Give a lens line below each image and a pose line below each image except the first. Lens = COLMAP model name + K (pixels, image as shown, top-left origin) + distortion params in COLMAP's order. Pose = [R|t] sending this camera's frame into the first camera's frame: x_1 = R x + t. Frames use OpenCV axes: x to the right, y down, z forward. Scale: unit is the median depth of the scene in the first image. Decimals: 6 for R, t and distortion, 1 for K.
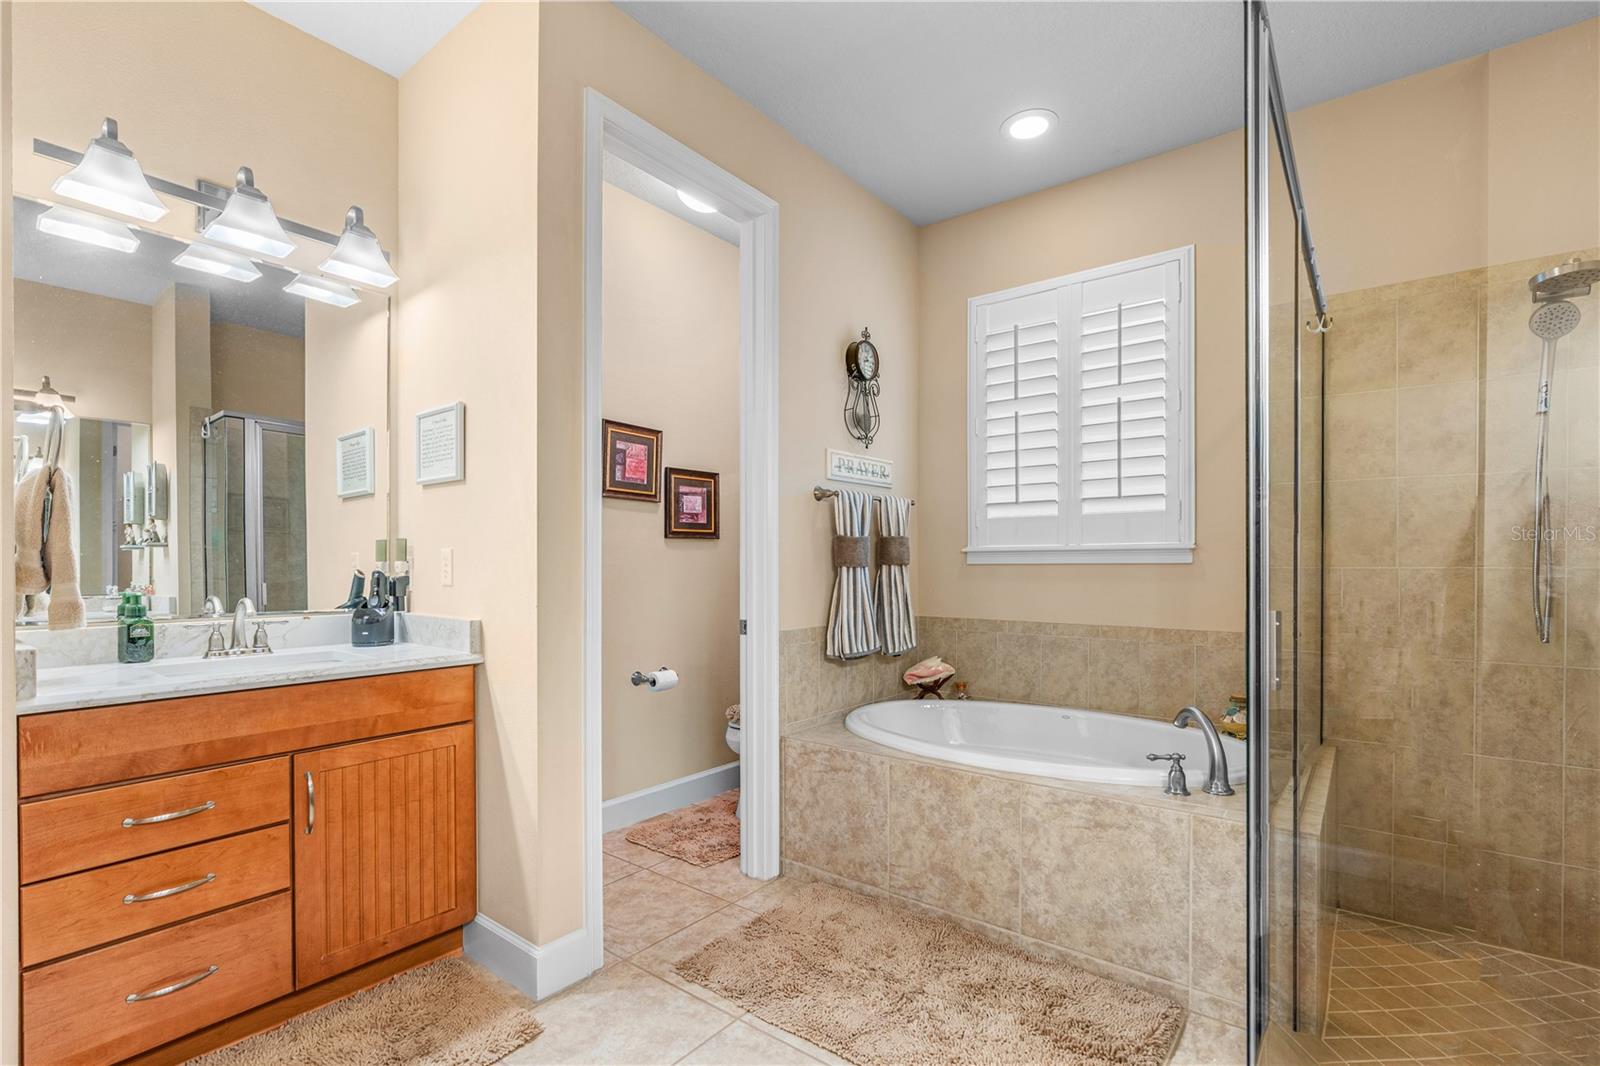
lens RADIAL K [[729.7, 0, 801.2], [0, 729.7, 565.3], [0, 0, 1]] dist [-0.000460, -0.000056]
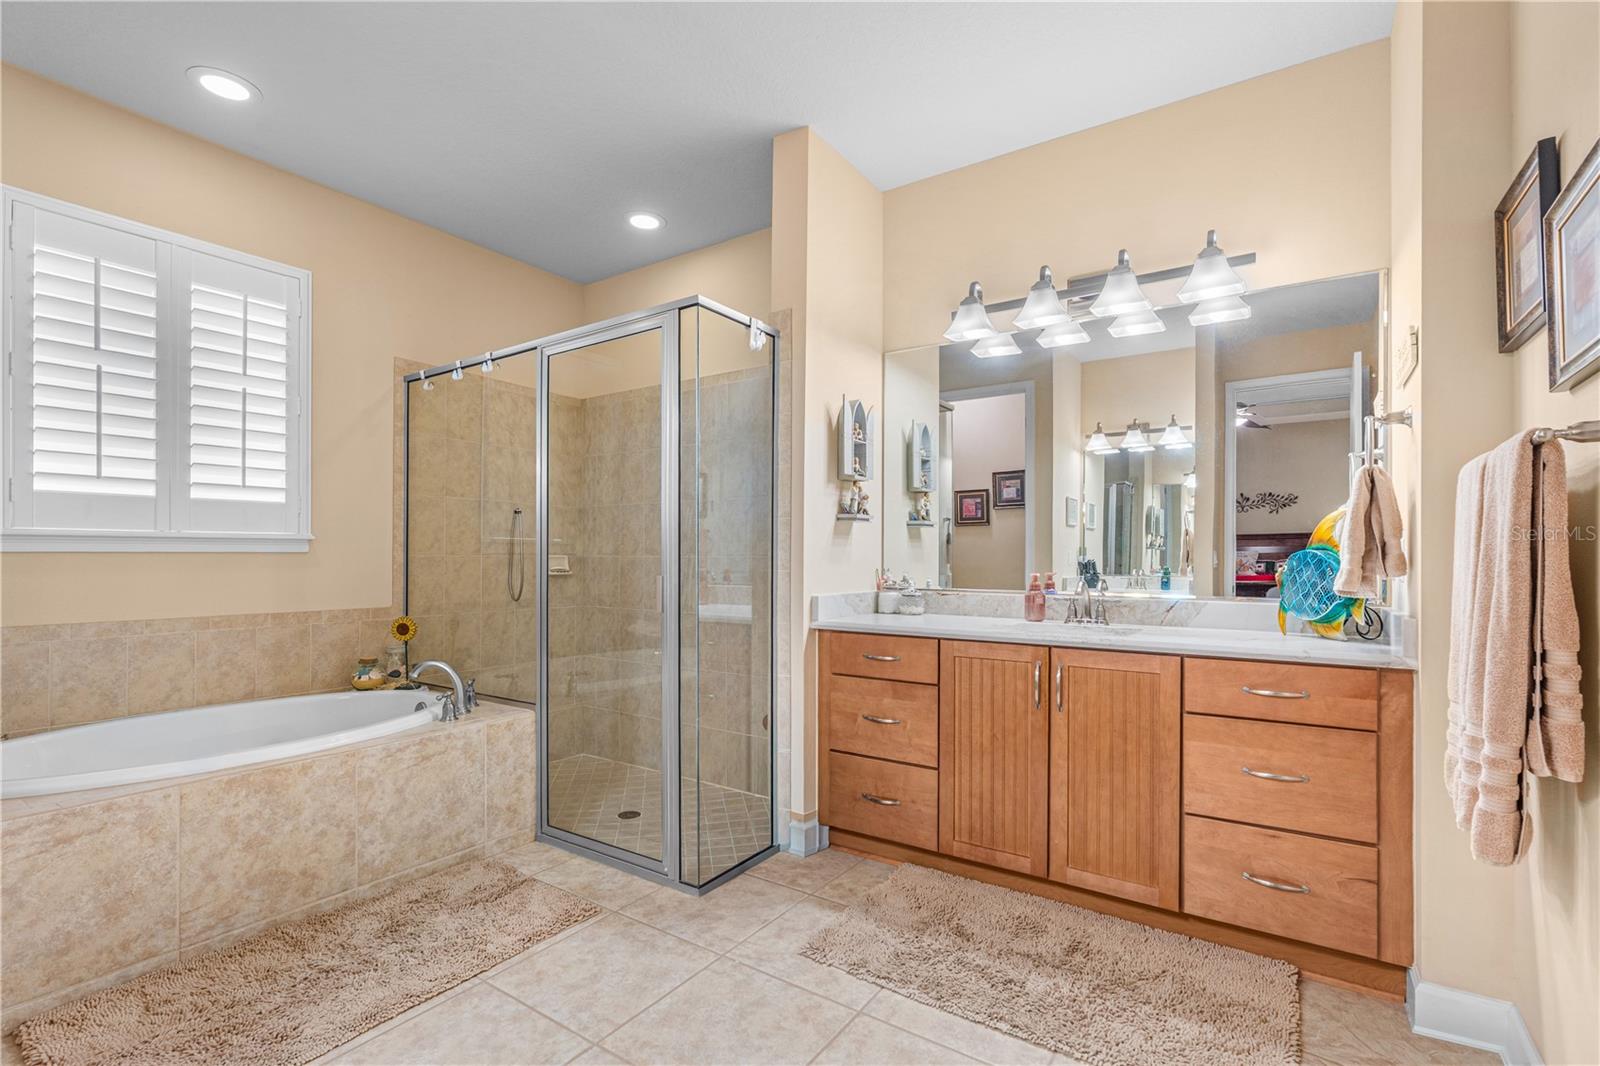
lens RADIAL K [[733.9, 0, 806.6], [0, 733.9, 556.1], [0, 0, 1]] dist [-0.000632, 0.001011]
pose [[-0.061098, 0.000960, 0.998131, -0.629062], [-0.000341, 0.999999, -0.000983, 0.003727], [-0.998132, -0.000401, -0.061098, 0.287908]]
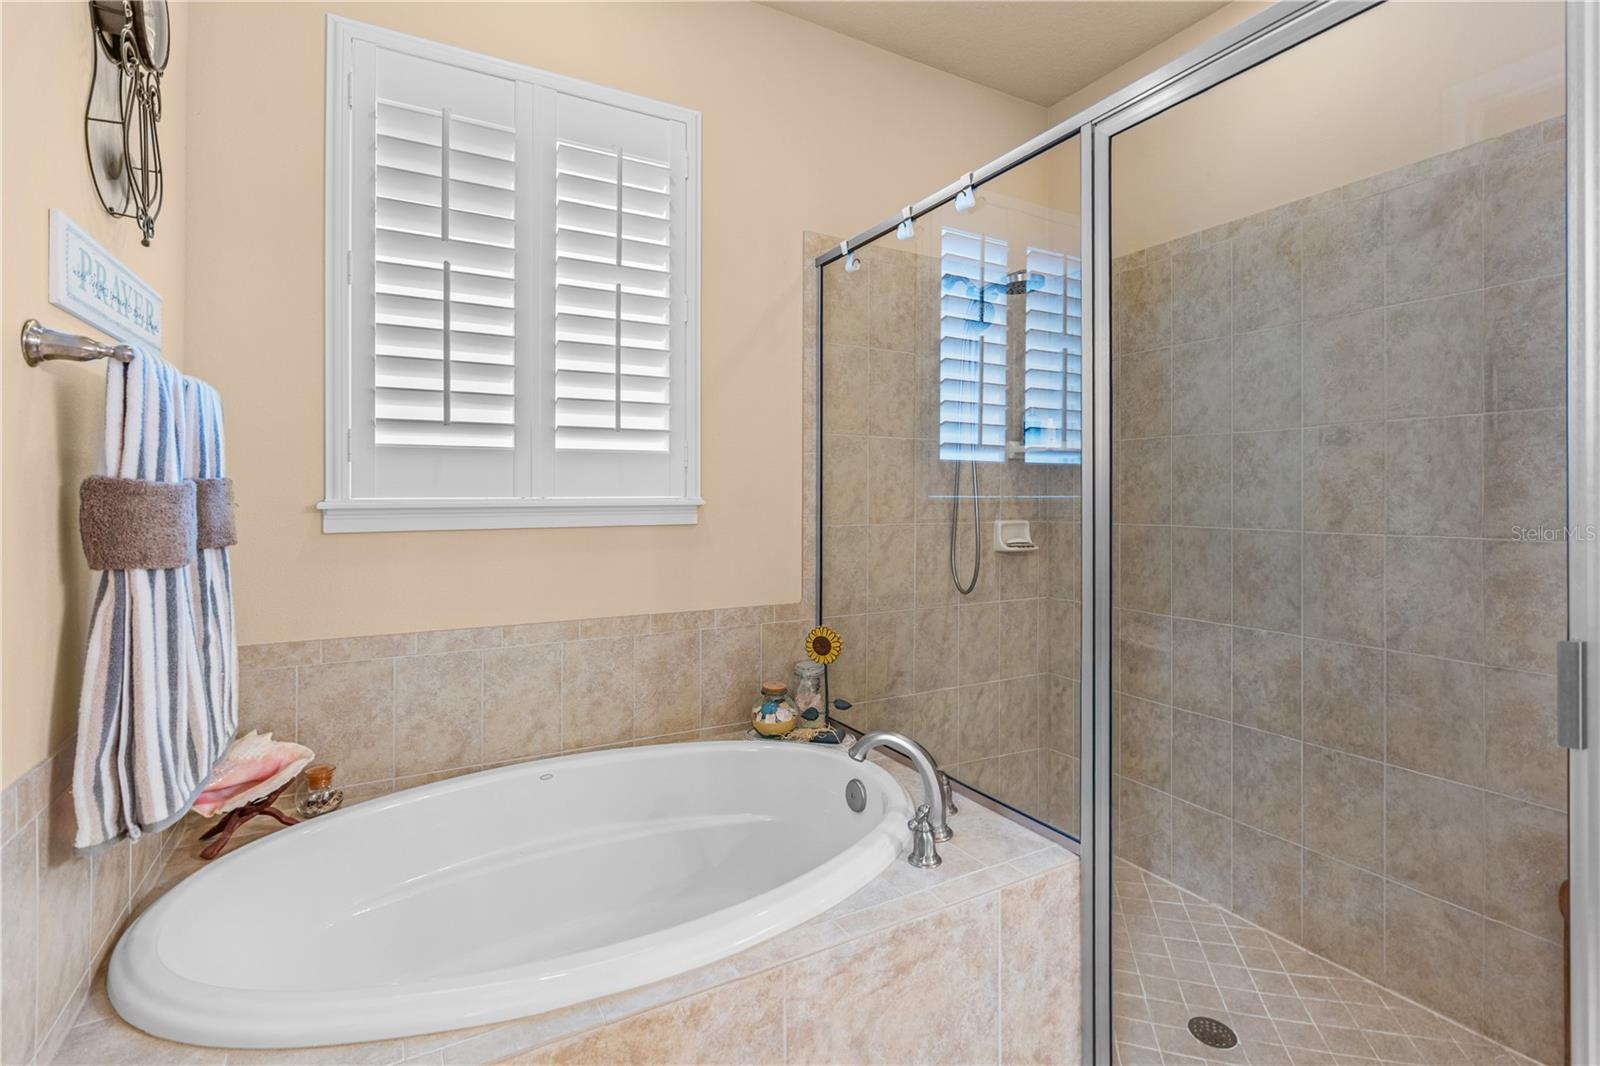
lens RADIAL K [[741.9, 0, 797.8], [0, 741.9, 492.9], [0, 0, 1]] dist [-0.010648, -0.000131]
pose [[0.386625, 0.002025, 0.922235, -0.141392], [0.001237, 0.999996, -0.002714, -0.032682], [-0.922236, 0.002190, 0.386621, 0.580400]]
